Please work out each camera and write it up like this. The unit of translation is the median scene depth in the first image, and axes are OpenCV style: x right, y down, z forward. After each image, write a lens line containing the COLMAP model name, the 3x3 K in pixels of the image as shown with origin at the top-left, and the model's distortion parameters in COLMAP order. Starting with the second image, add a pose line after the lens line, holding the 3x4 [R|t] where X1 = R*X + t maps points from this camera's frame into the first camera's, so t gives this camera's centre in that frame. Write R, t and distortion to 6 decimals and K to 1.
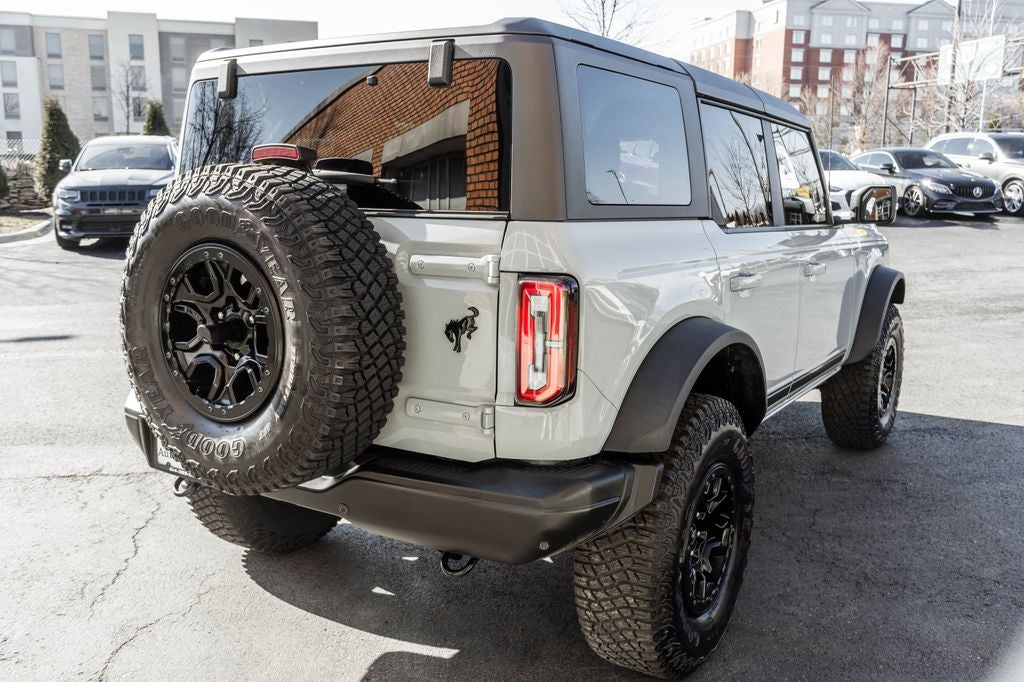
lens RADIAL K [[893.0, 0, 531.3], [0, 893.0, 396.4], [0, 0, 1]] dist [-0.032168, 0.064803]
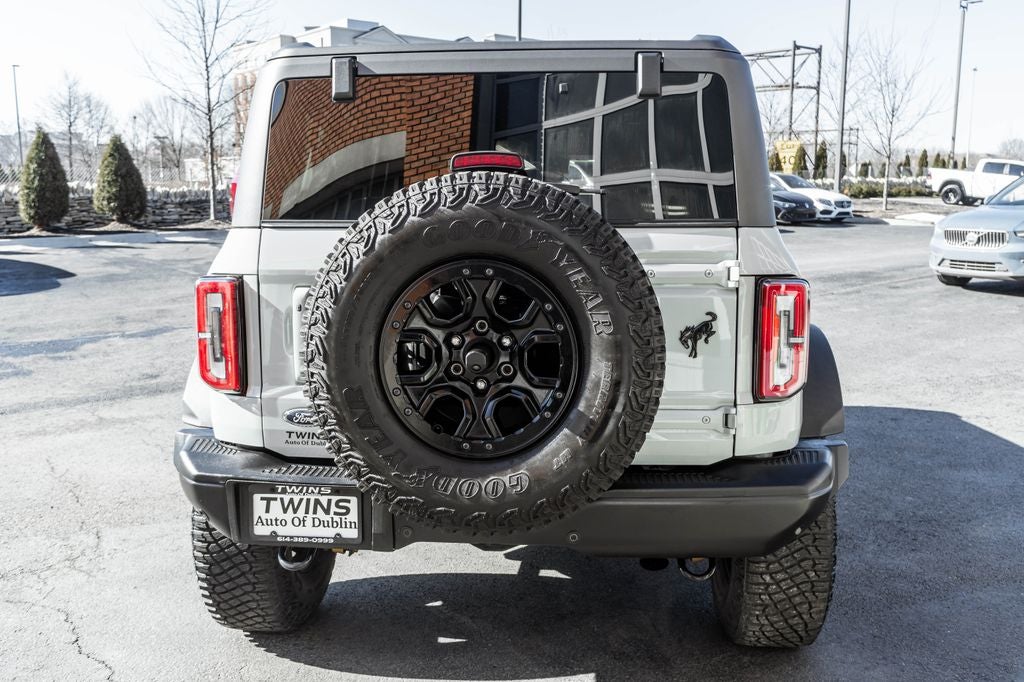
lens RADIAL K [[893.0, 0, 518.8], [0, 893.0, 386.6], [0, 0, 1]] dist [-0.032168, 0.064803]
pose [[0.900335, -0.101363, 0.423228, -0.698007], [0.119203, 0.992744, -0.015818, -0.024870], [-0.418554, 0.064691, 0.905885, 0.168882]]
